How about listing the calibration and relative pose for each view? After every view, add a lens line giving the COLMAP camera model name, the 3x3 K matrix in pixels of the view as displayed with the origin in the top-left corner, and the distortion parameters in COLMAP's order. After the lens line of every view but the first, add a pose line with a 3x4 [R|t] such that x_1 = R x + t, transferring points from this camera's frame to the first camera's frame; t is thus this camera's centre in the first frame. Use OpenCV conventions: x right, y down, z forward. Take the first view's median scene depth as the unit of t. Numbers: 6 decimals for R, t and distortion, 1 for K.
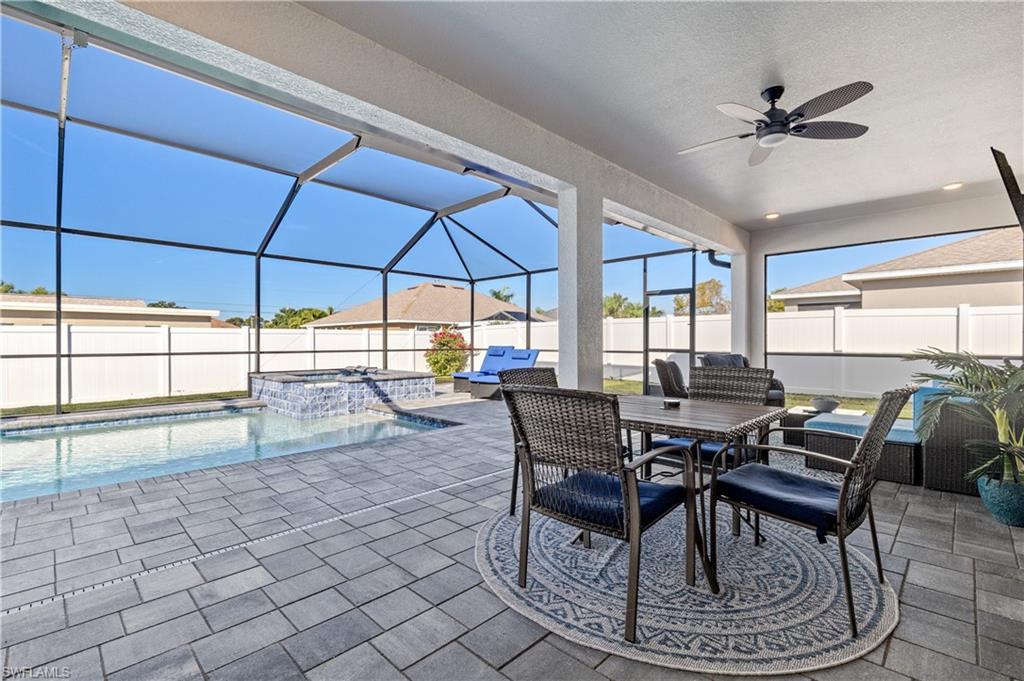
lens RADIAL K [[456.7, 0, 512.2], [0, 456.7, 342.1], [0, 0, 1]] dist [0.000315, -0.000684]
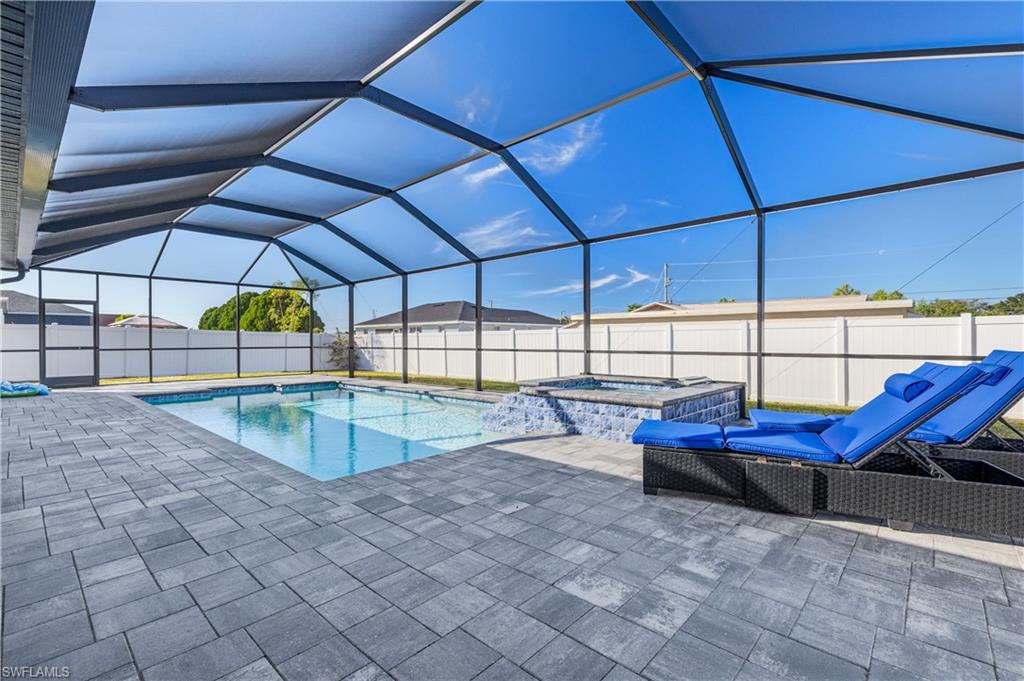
lens RADIAL K [[456.7, 0, 517.0], [0, 456.7, 339.5], [0, 0, 1]] dist [0.000315, -0.000684]
pose [[0.009148, -0.004998, -0.999946, 0.334310], [0.003698, 0.999981, -0.004965, 0.002968], [0.999951, -0.003652, 0.009166, 0.854783]]
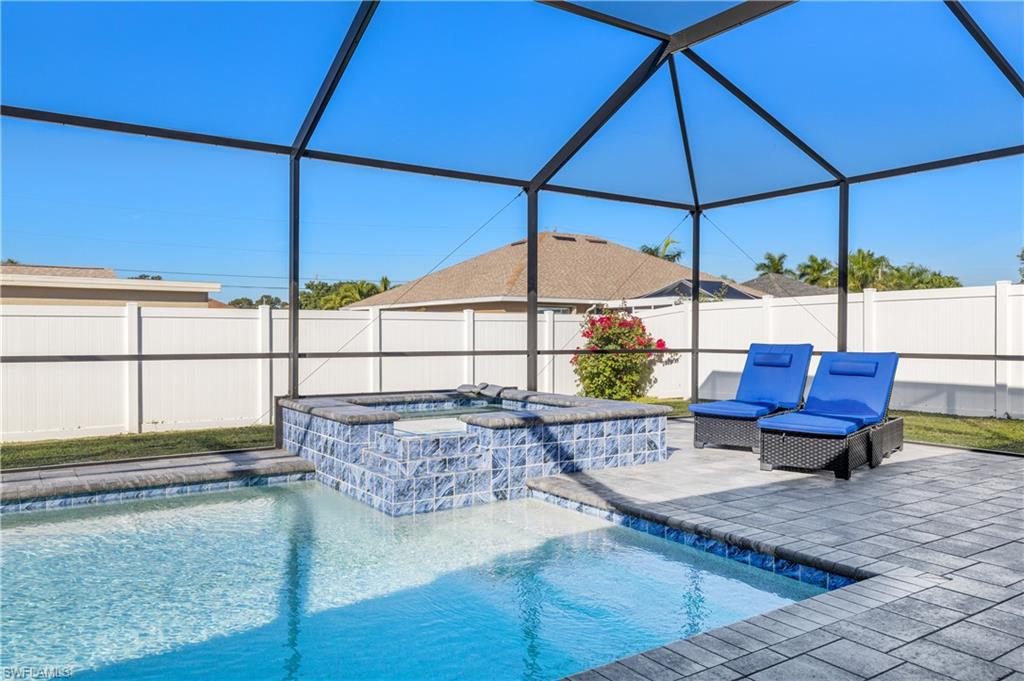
lens RADIAL K [[747.6, 0, 507.6], [0, 747.6, 344.3], [0, 0, 1]] dist [-0.000465, 0.004944]
pose [[0.979516, 0.005176, -0.201300, -0.178238], [-0.003091, 0.999938, 0.010669, 0.001650], [0.201343, -0.009828, 0.979471, 0.273911]]
